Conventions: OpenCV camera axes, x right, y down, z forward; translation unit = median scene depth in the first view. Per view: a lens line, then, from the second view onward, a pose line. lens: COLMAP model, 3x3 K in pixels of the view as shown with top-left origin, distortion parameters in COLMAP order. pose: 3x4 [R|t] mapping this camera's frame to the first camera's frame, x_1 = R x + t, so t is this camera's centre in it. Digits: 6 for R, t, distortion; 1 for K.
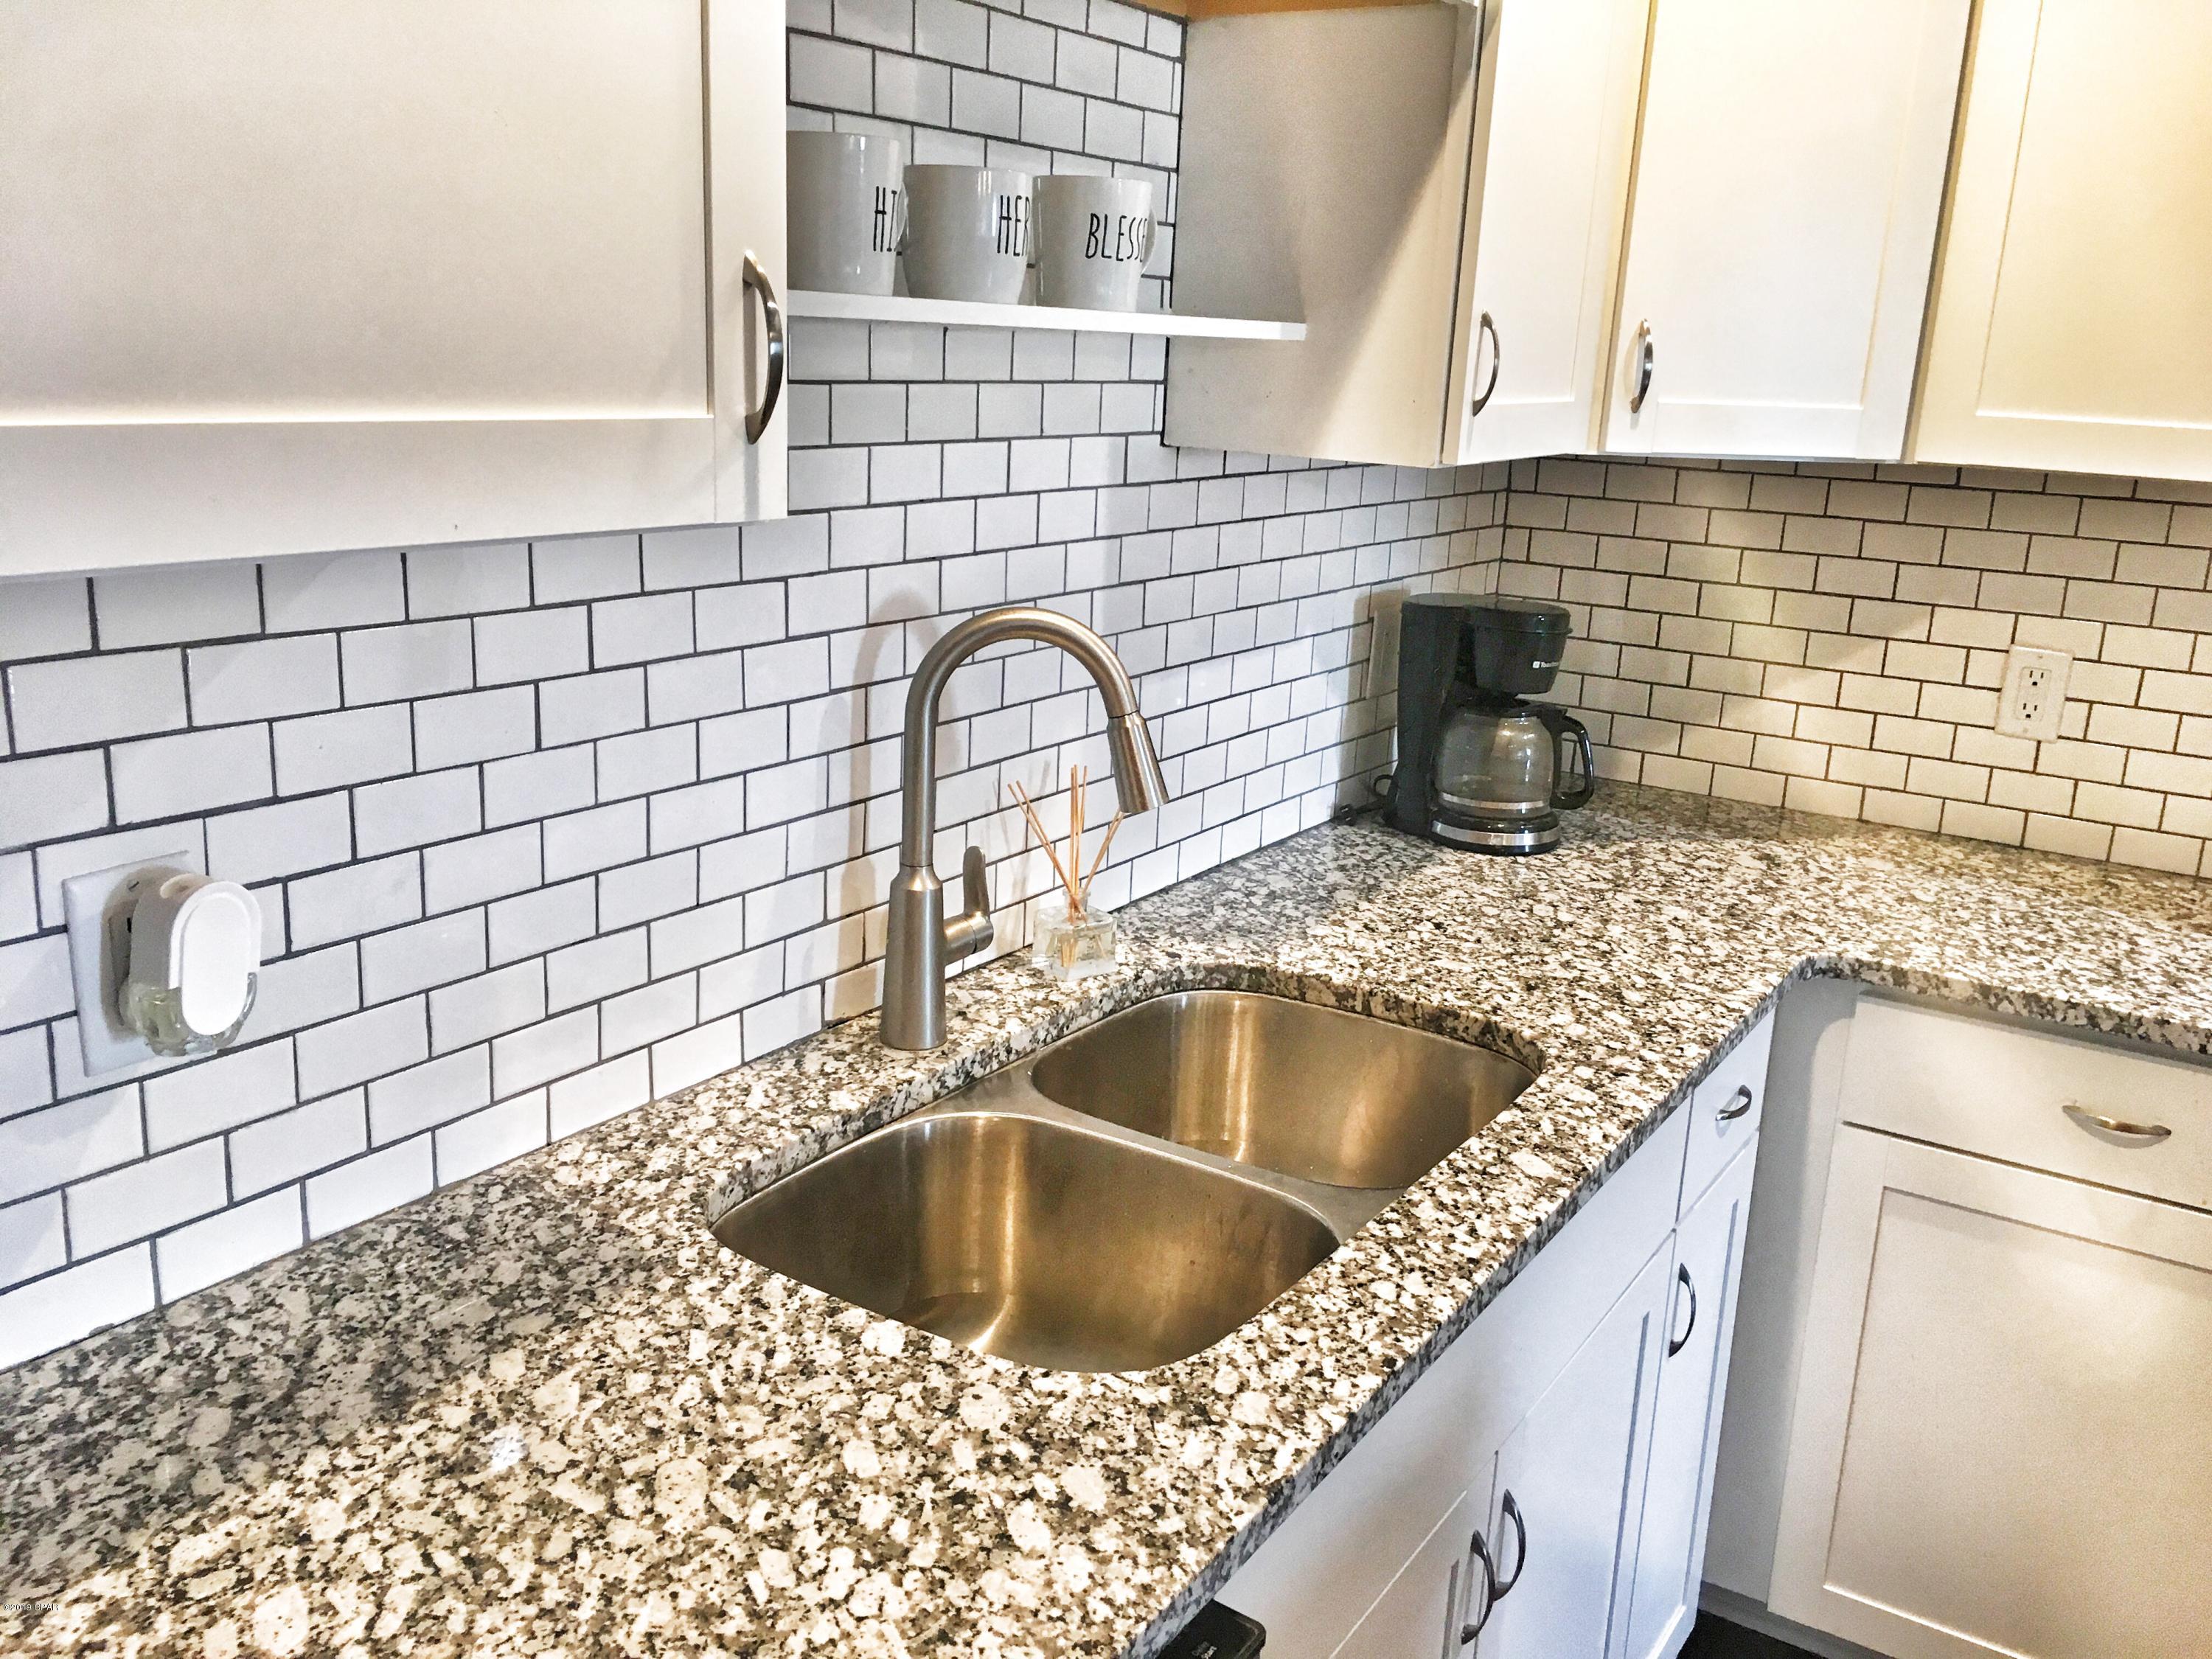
lens RADIAL K [[1884.2, 0, 1098.9], [0, 1884.2, 804.1], [0, 0, 1]] dist [0.036222, -0.012255]
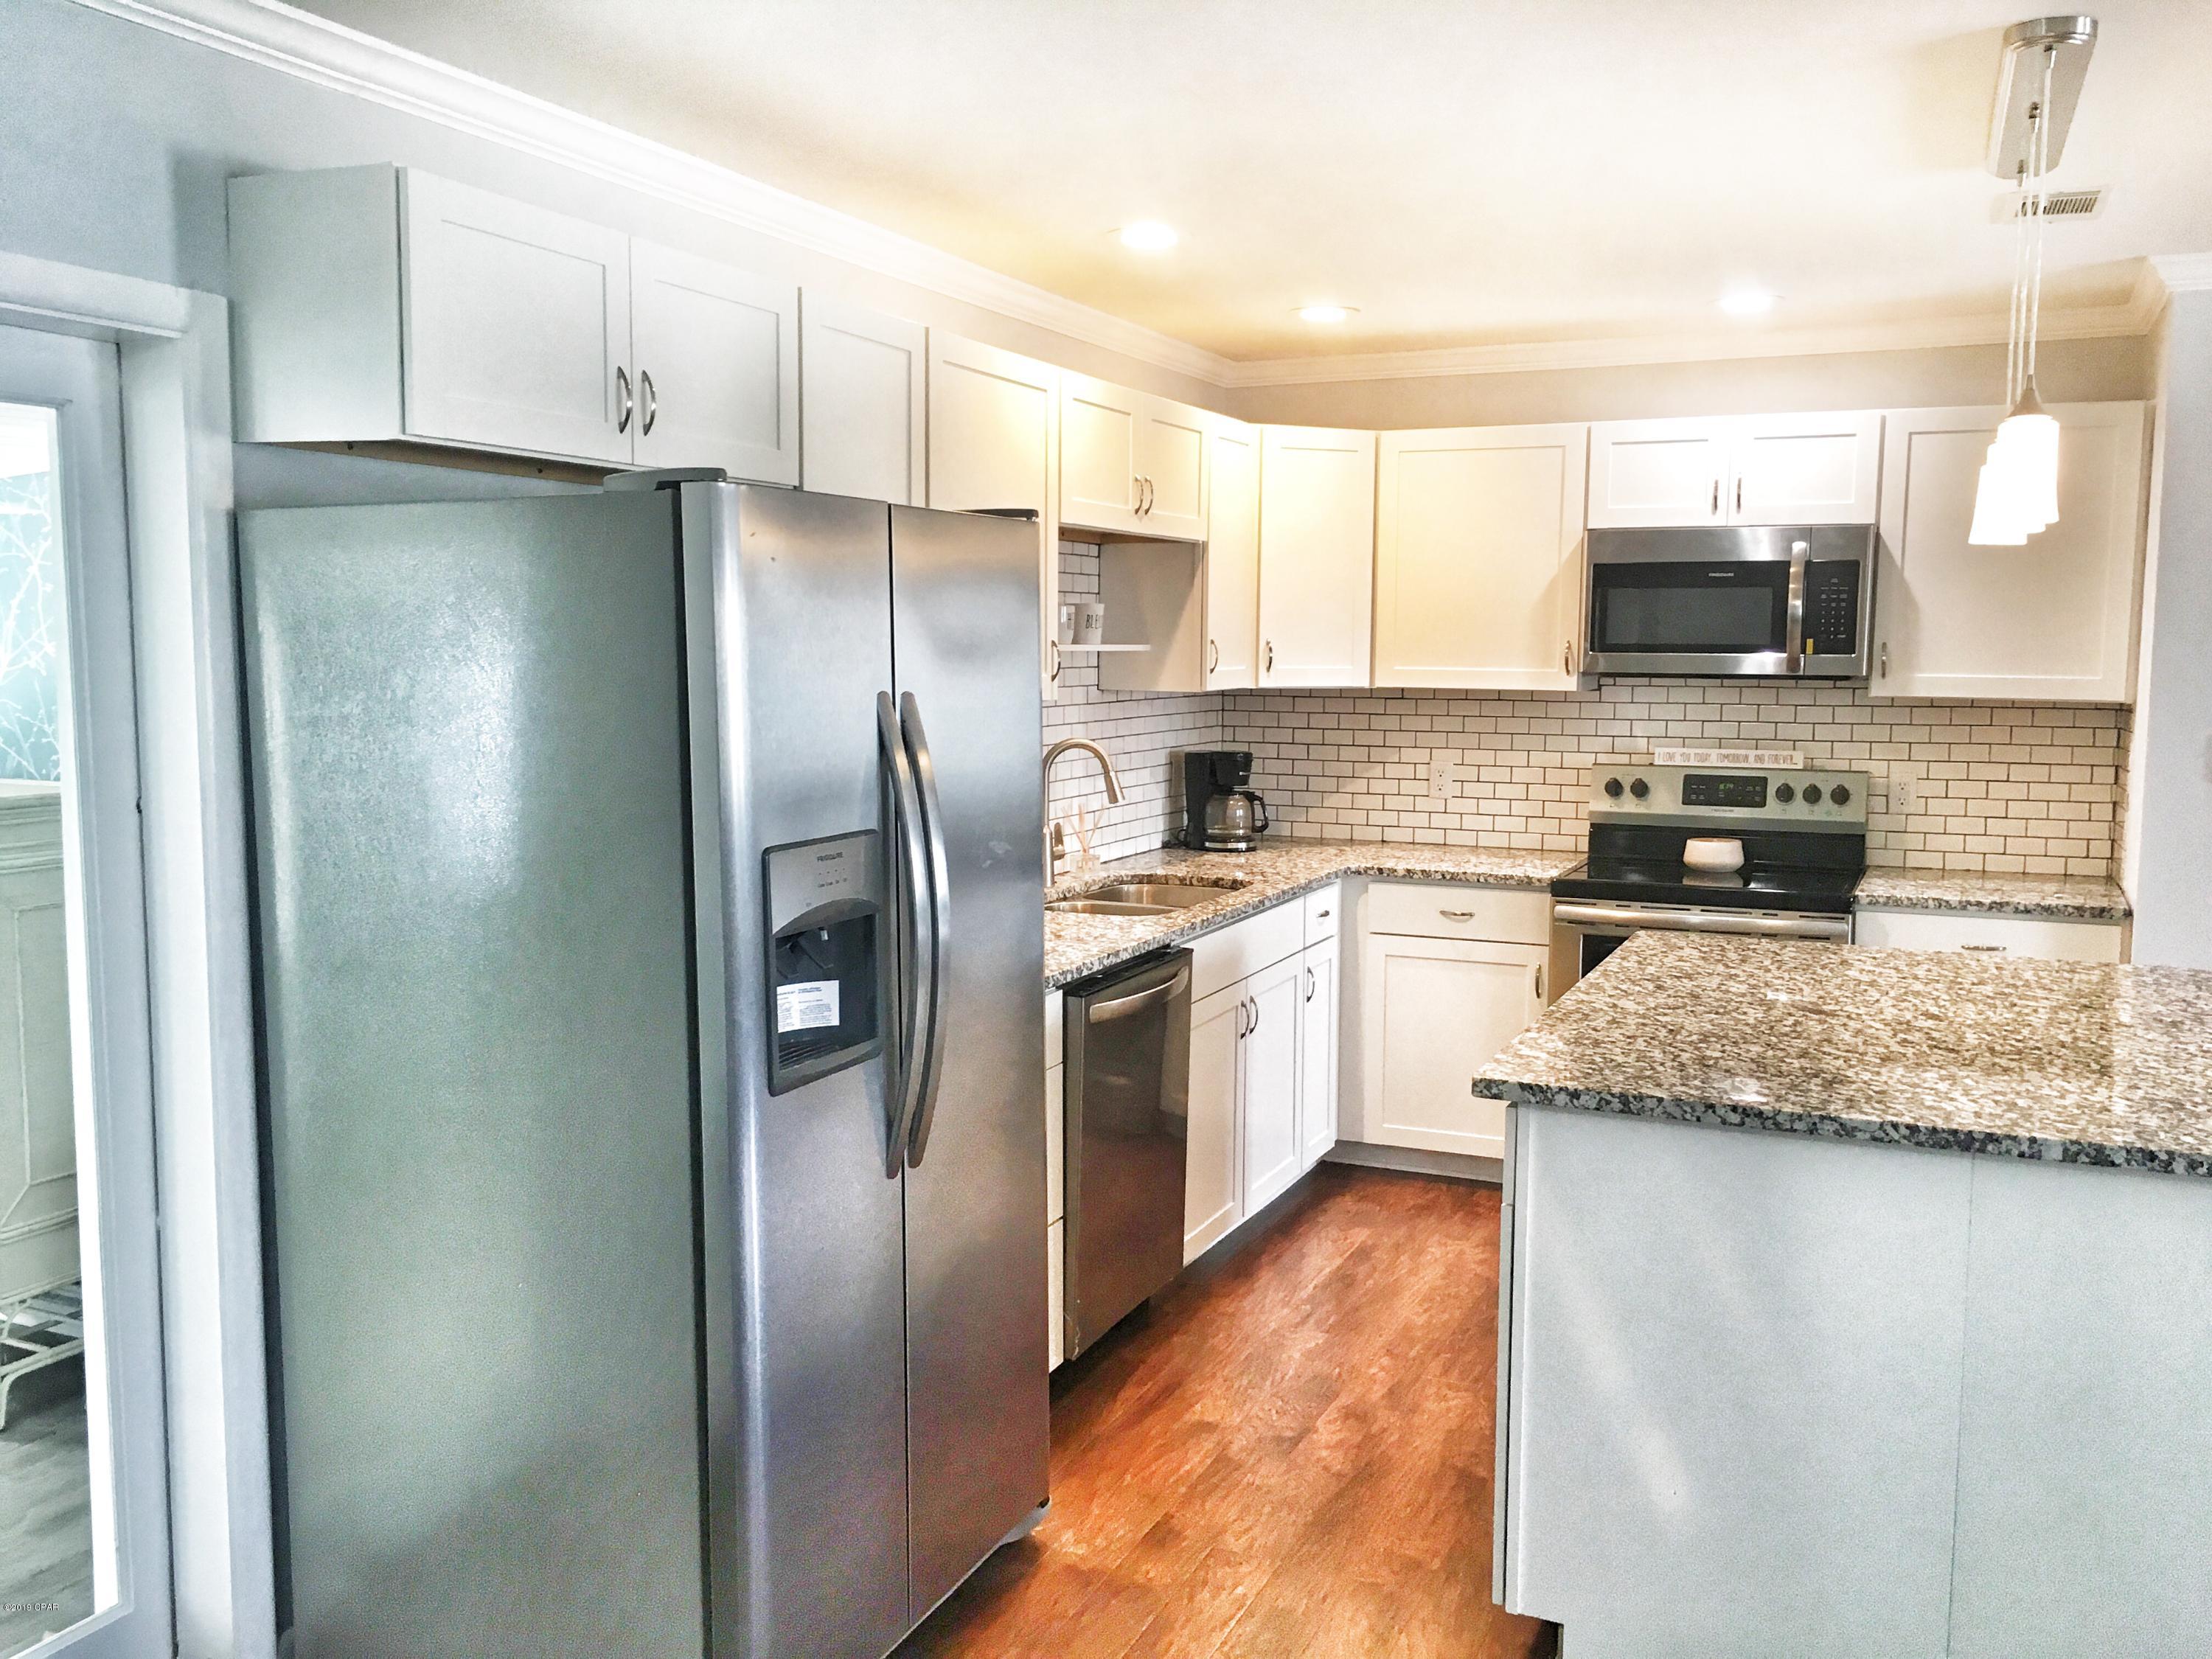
lens RADIAL K [[1884.2, 0, 1098.9], [0, 1884.2, 804.1], [0, 0, 1]] dist [0.036222, -0.012255]
pose [[0.987450, -0.050370, 0.149683, -0.319155], [0.072722, 0.986336, -0.147829, 0.312689], [-0.140191, 0.156859, 0.977620, -1.361584]]
